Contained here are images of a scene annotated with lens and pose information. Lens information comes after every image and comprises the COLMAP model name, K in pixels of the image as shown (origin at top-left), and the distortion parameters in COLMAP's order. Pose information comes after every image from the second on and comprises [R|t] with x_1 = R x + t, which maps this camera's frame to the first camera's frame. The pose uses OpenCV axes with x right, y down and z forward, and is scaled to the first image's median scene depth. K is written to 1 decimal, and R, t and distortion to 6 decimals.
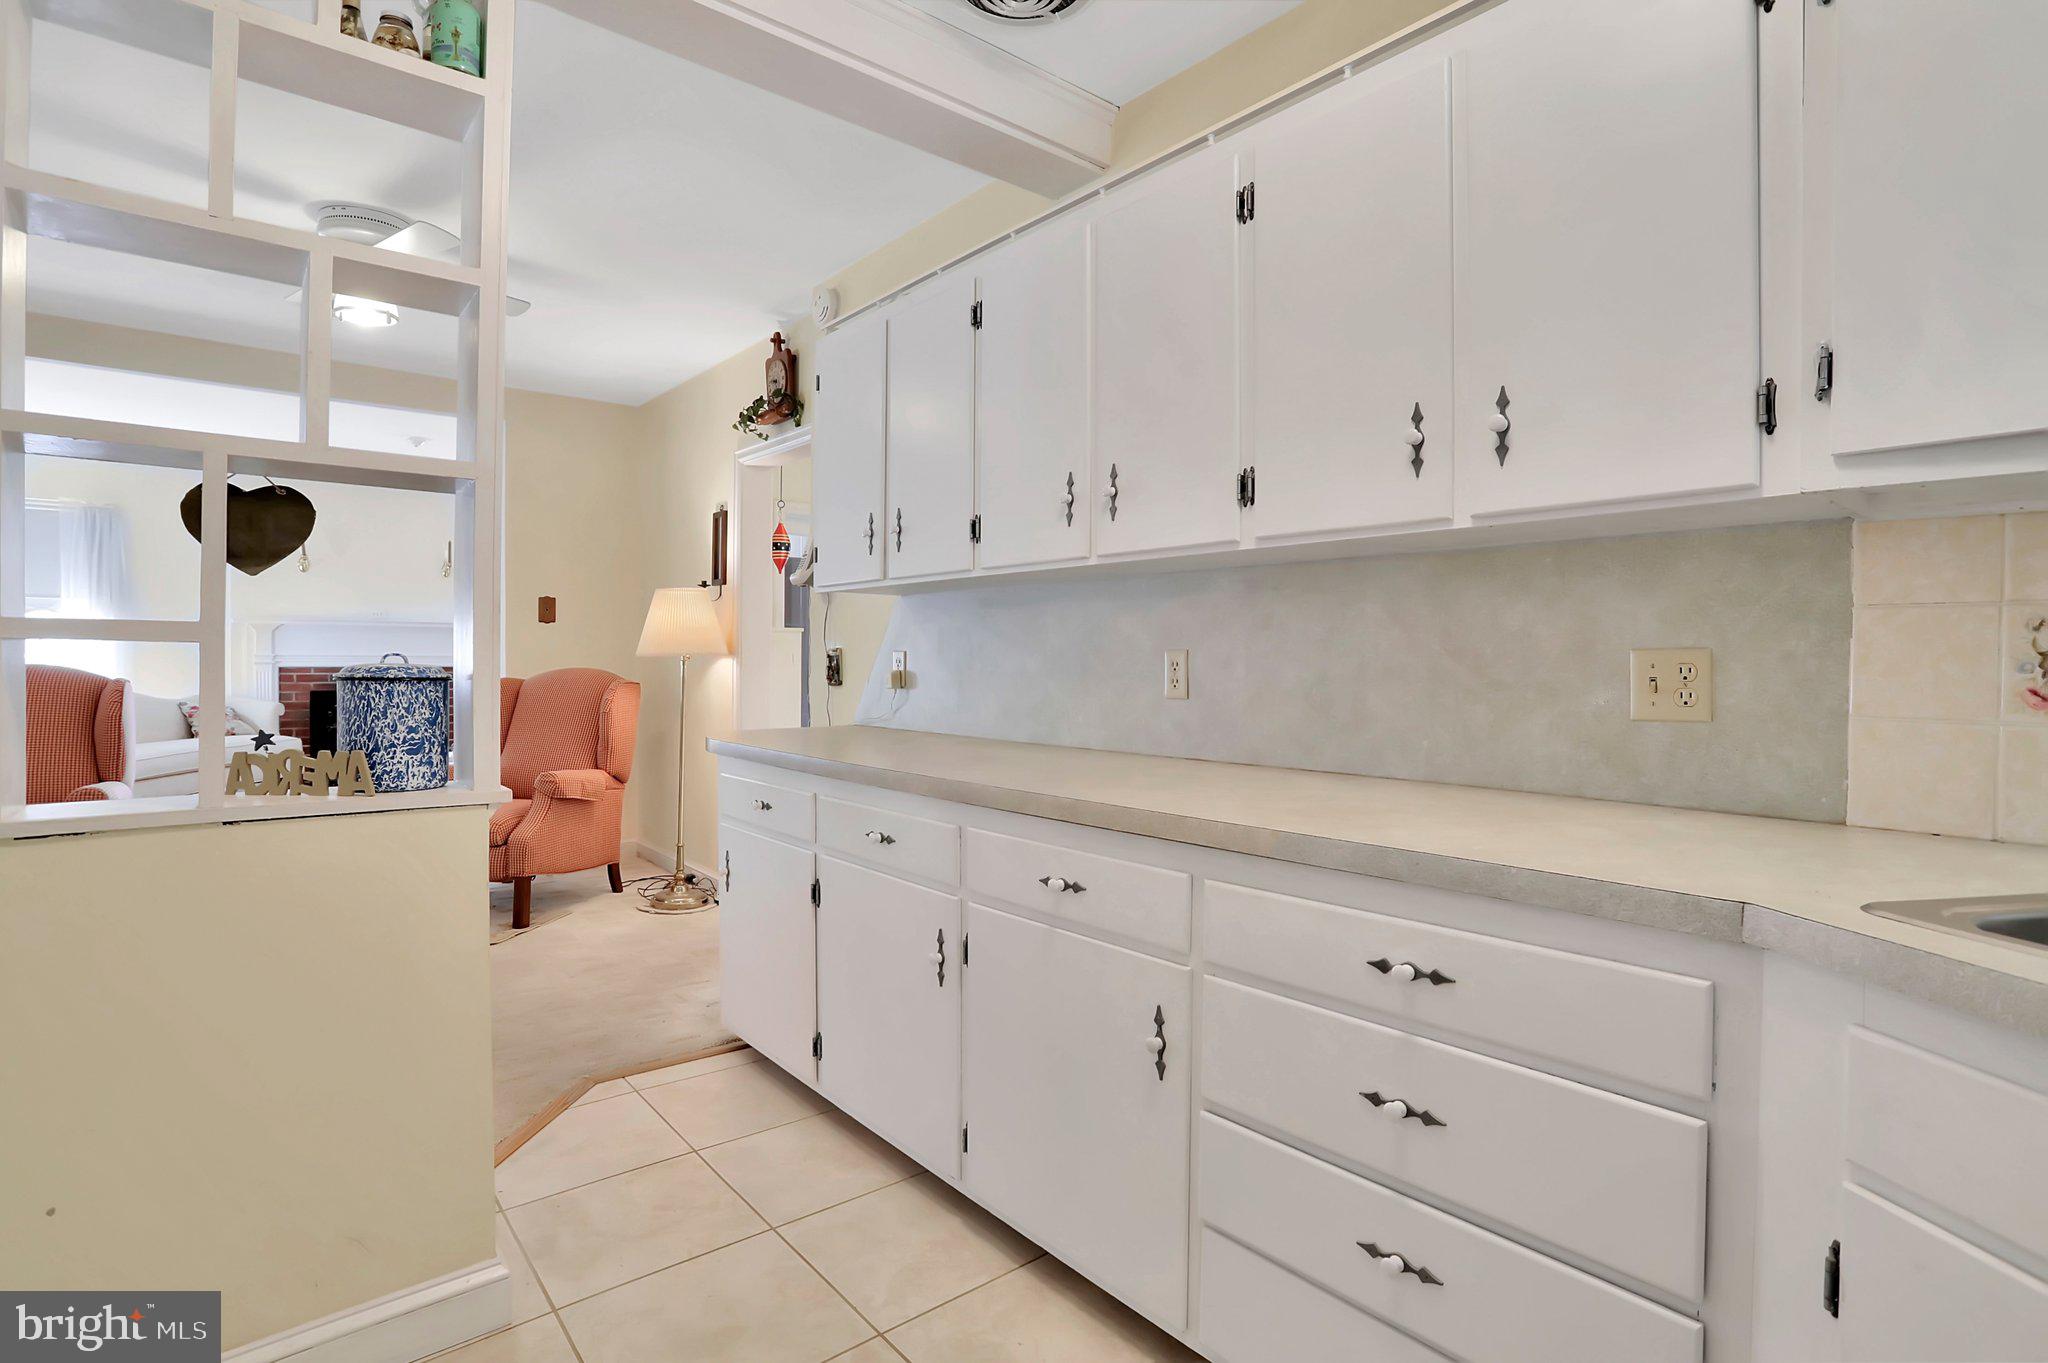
lens RADIAL K [[996.5, 0, 1032.4], [0, 996.5, 647.7], [0, 0, 1]] dist [-0.043820, 0.009225]
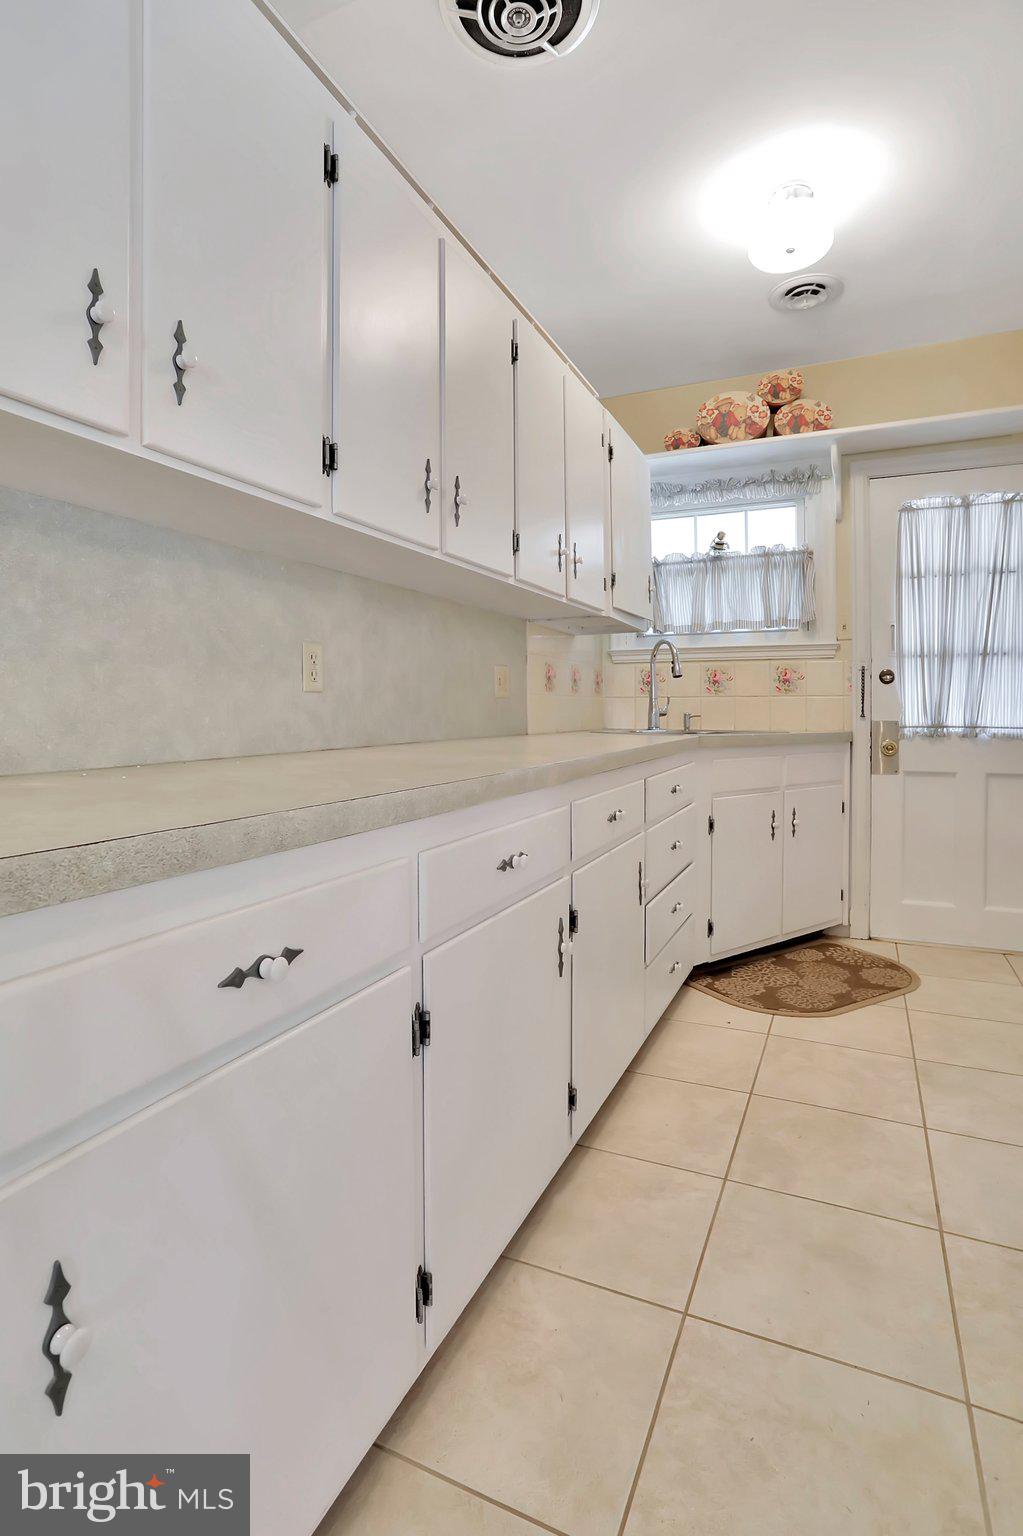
lens RADIAL K [[773.0, 0, 488.7], [0, 773.0, 694.9], [0, 0, 1]] dist [-0.054264, 0.002566]
pose [[-0.406651, 0.013849, 0.913479, -0.968631], [-0.010178, 0.999754, -0.019687, 0.104546], [-0.913527, -0.017303, -0.406410, 1.773759]]
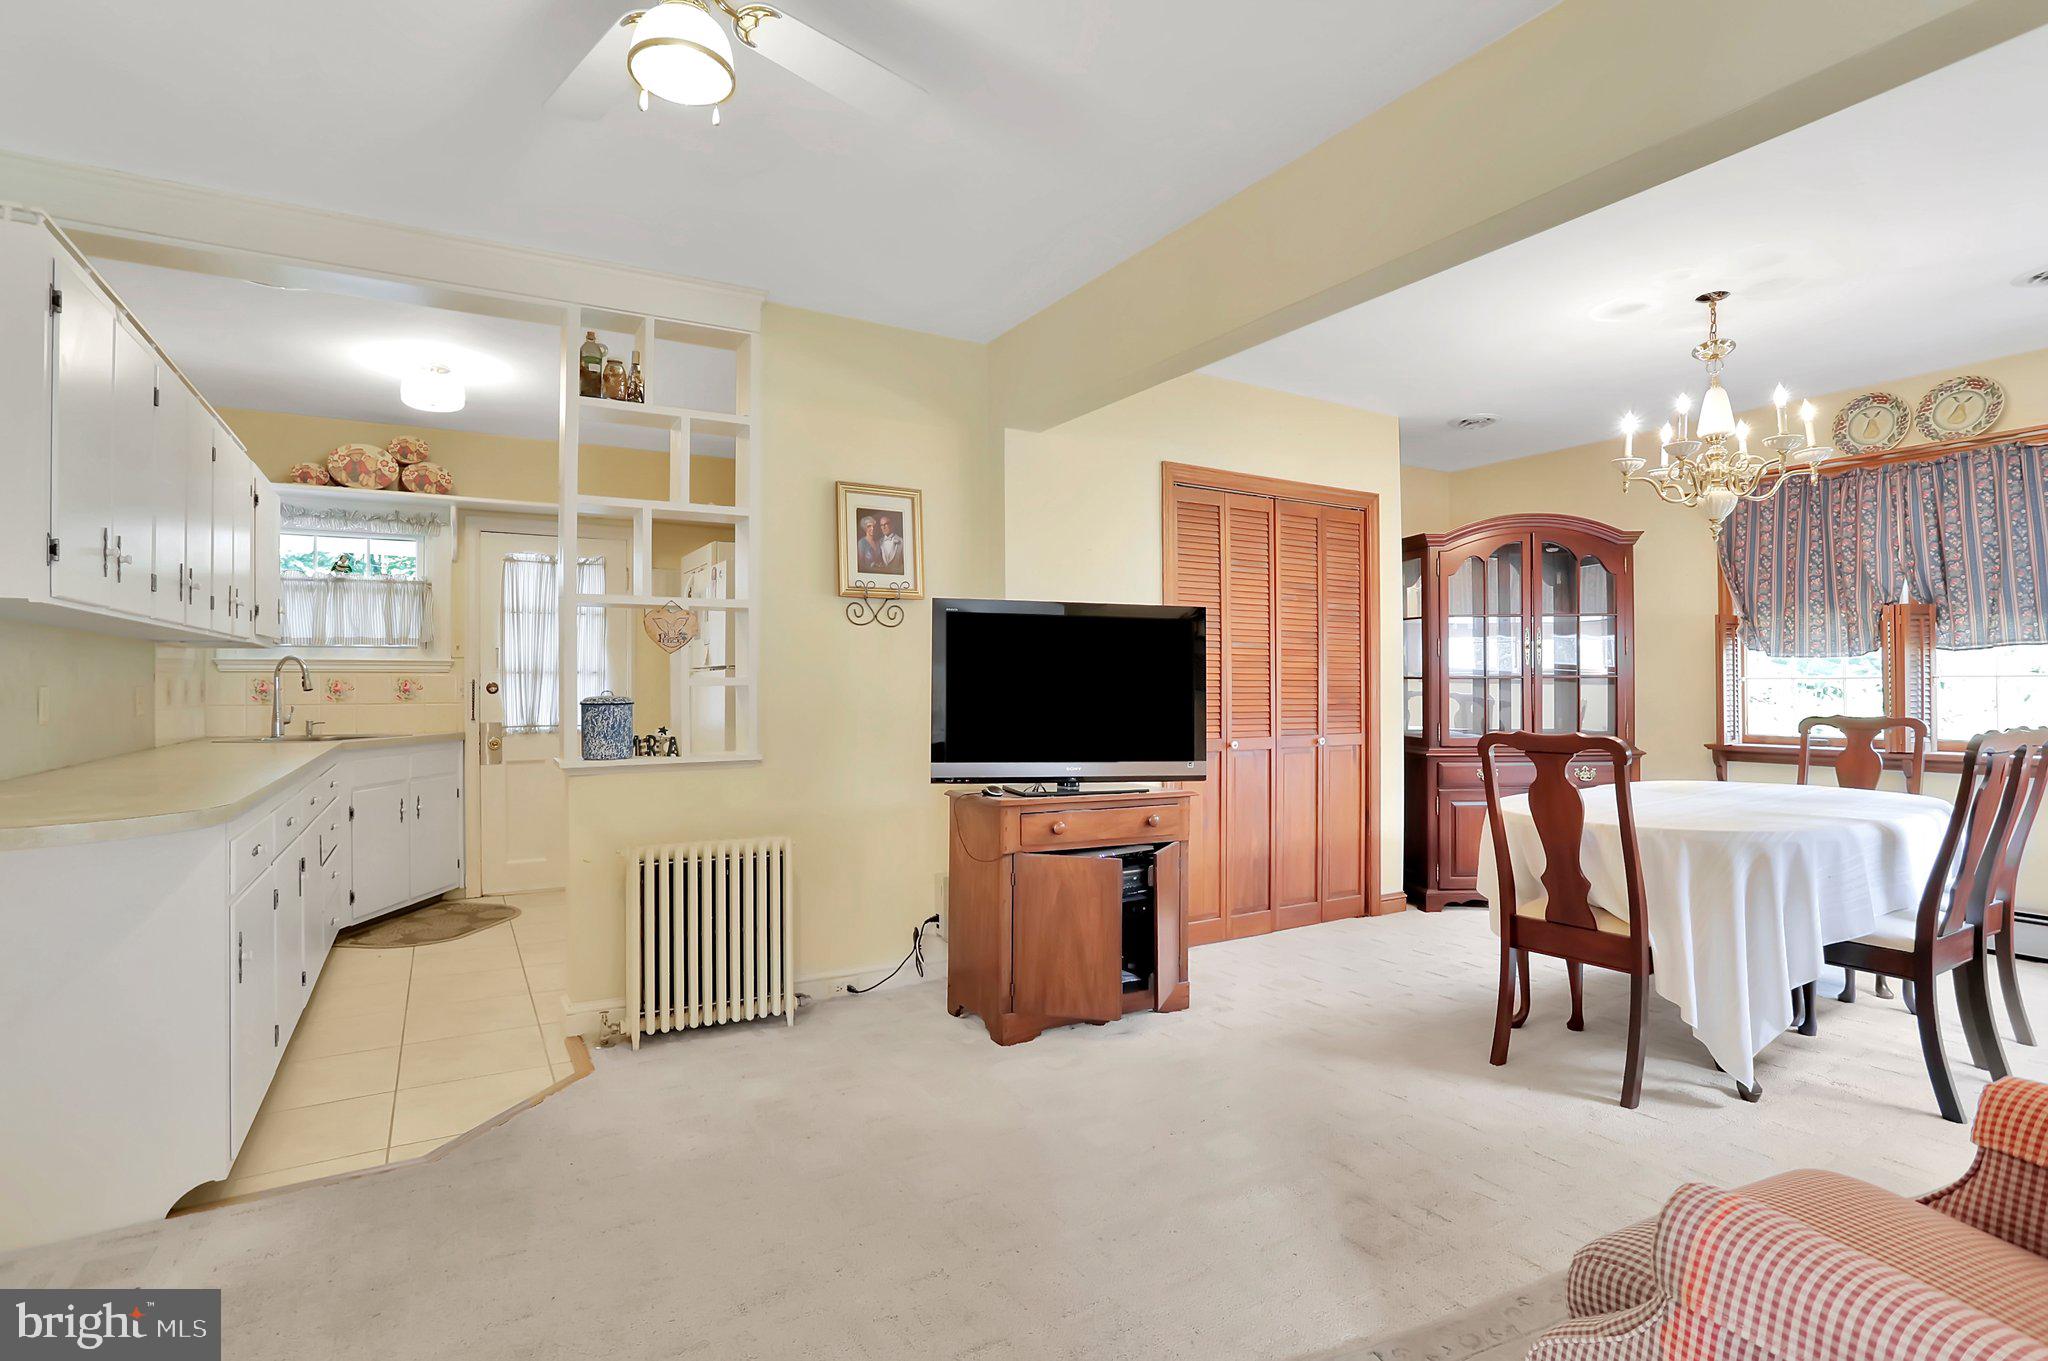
lens RADIAL K [[996.5, 0, 1024.2], [0, 996.5, 684.5], [0, 0, 1]] dist [-0.043820, 0.009225]
pose [[-0.985702, 0.000059, 0.168496, -1.959453], [-0.000358, 0.999997, -0.002448, -0.004522], [-0.168496, -0.002474, -0.985699, 3.062389]]
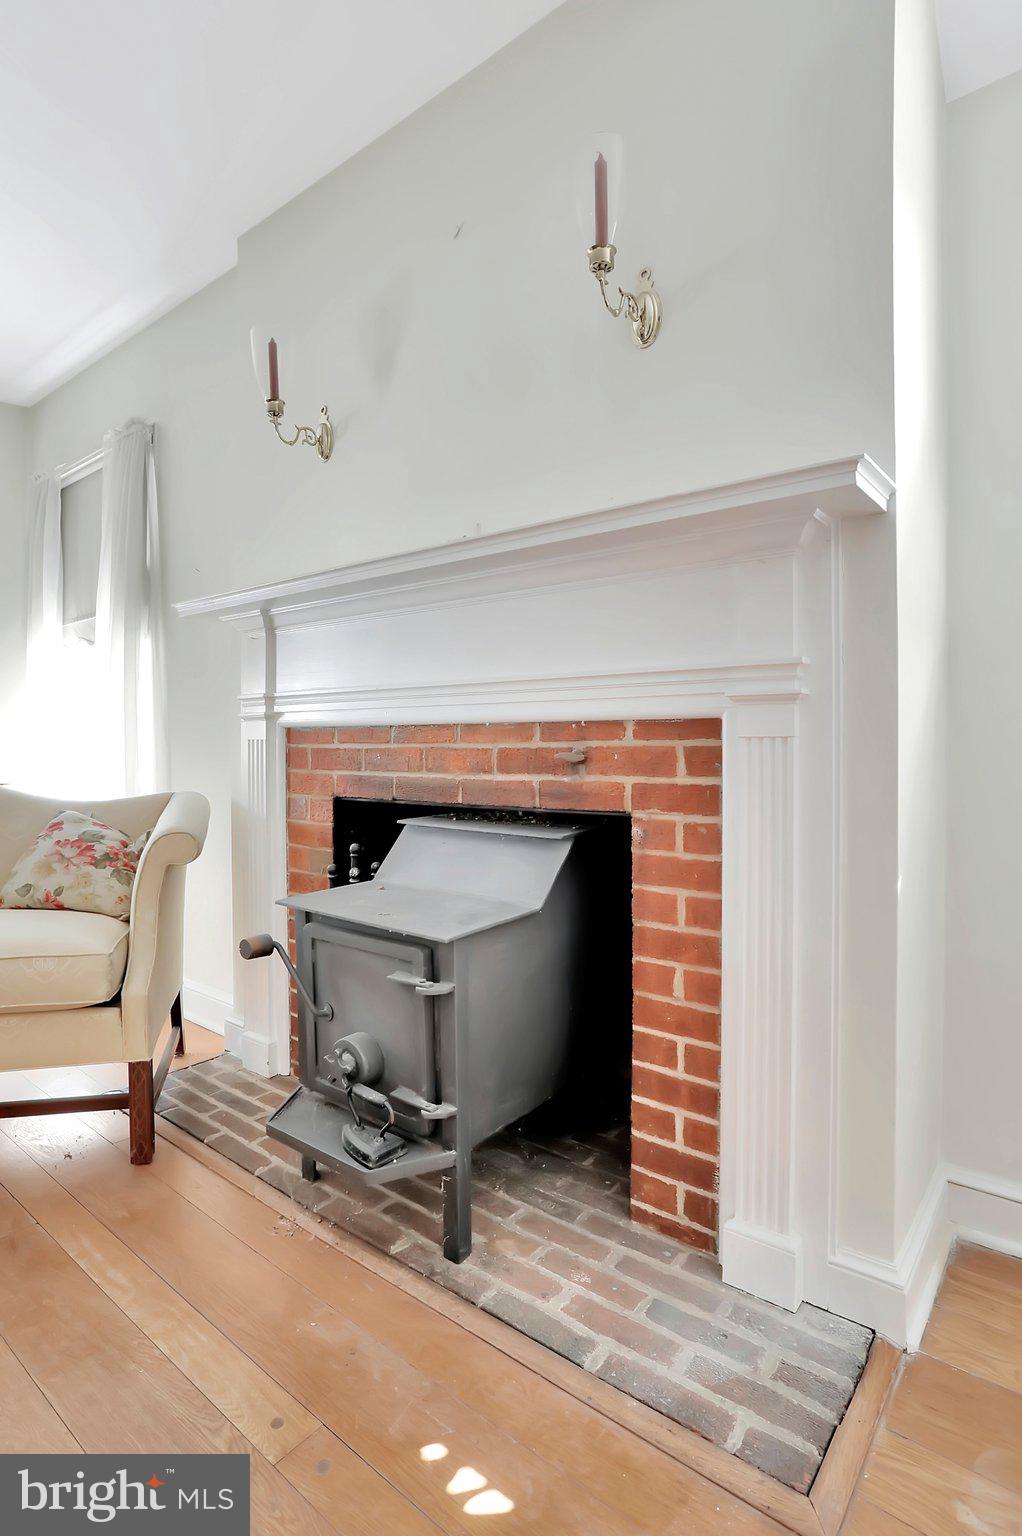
lens RADIAL K [[788.1, 0, 486.9], [0, 788.1, 732.6], [0, 0, 1]] dist [-0.029419, 0.002435]
pose [[0.184476, -0.008071, -0.982804, -2.205647], [0.013598, 0.999892, -0.005659, 0.117638], [0.982743, -0.012320, 0.184566, 4.884837]]
